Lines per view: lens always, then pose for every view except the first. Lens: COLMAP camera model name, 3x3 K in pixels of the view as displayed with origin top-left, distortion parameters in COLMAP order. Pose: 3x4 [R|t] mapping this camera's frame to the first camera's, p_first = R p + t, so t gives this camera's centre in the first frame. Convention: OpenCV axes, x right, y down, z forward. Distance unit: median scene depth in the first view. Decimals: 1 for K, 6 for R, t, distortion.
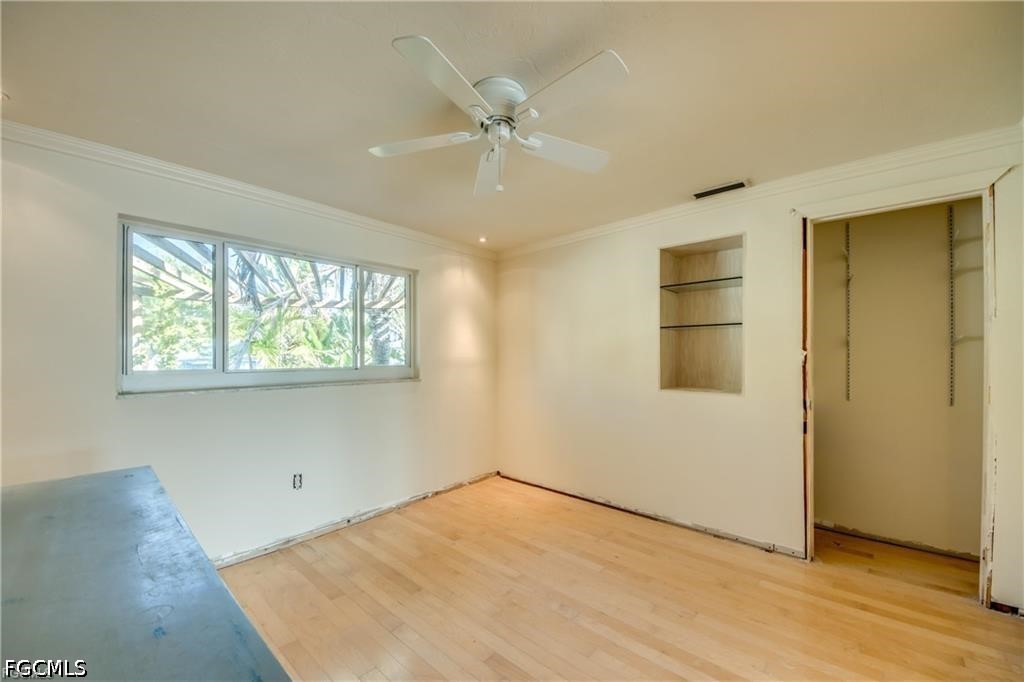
lens RADIAL K [[398.3, 0, 512.0], [0, 398.3, 341.0], [0, 0, 1]] dist [0.031645, -0.022538]
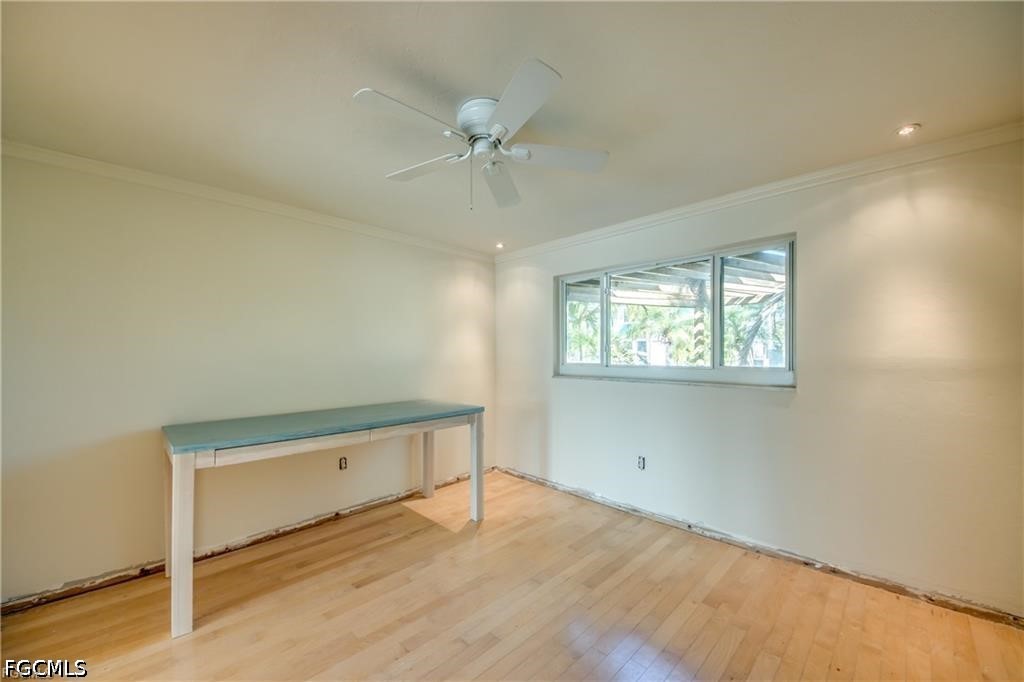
lens RADIAL K [[398.3, 0, 512.0], [0, 398.3, 341.0], [0, 0, 1]] dist [0.031645, -0.022538]
pose [[-0.060942, -0.029840, -0.997695, 0.569722], [0.034138, 0.998906, -0.031961, 0.020845], [0.997557, -0.036008, -0.059857, 0.626520]]
